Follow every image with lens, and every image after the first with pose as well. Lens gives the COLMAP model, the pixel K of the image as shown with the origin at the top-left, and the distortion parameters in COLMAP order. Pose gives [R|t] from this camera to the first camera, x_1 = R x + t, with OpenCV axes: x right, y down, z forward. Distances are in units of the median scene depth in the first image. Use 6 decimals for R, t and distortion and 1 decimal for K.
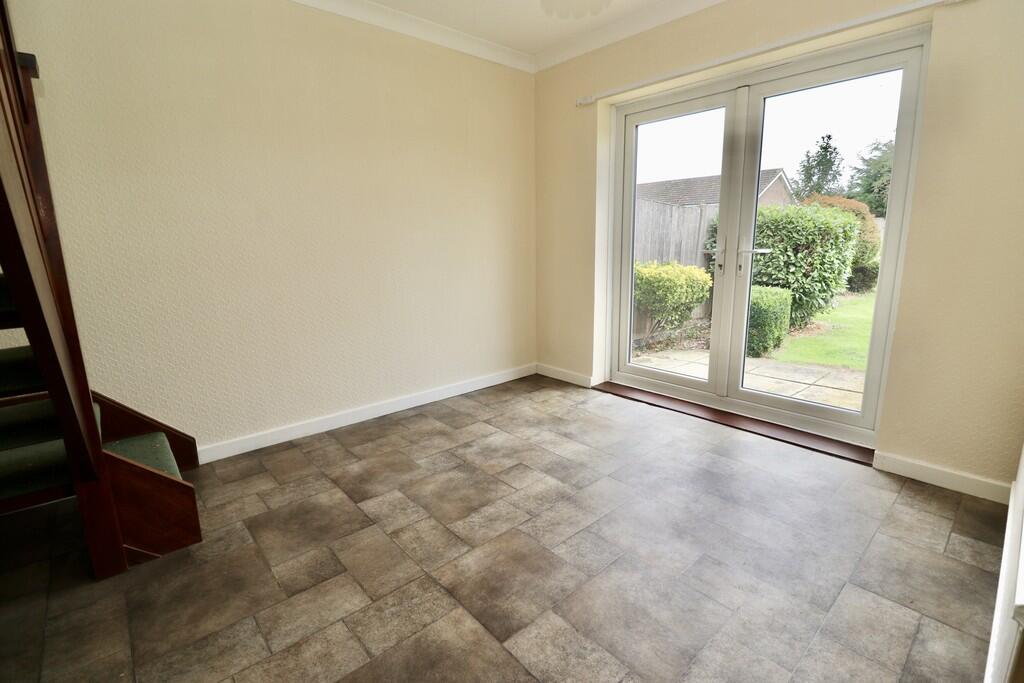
lens RADIAL K [[474.3, 0, 515.9], [0, 474.3, 342.9], [0, 0, 1]] dist [-0.018463, -0.001929]
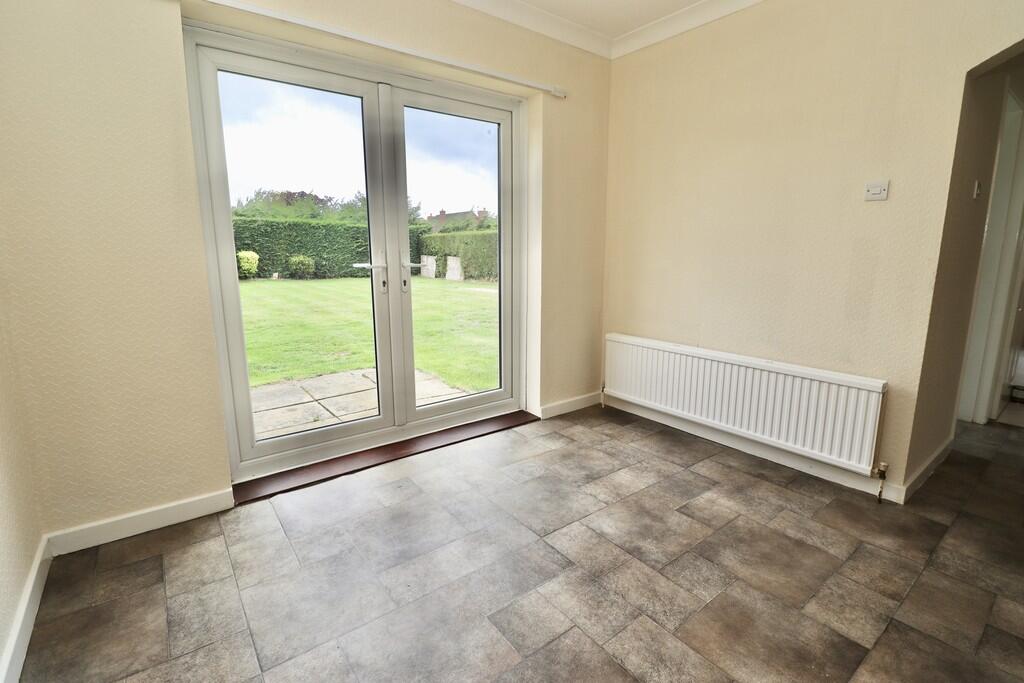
lens RADIAL K [[474.3, 0, 521.4], [0, 474.3, 340.1], [0, 0, 1]] dist [-0.018463, -0.001929]
pose [[0.056863, -0.172754, 0.983322, -0.573952], [0.208331, 0.965287, 0.157539, -0.193699], [-0.976404, 0.195899, 0.090879, 0.921938]]
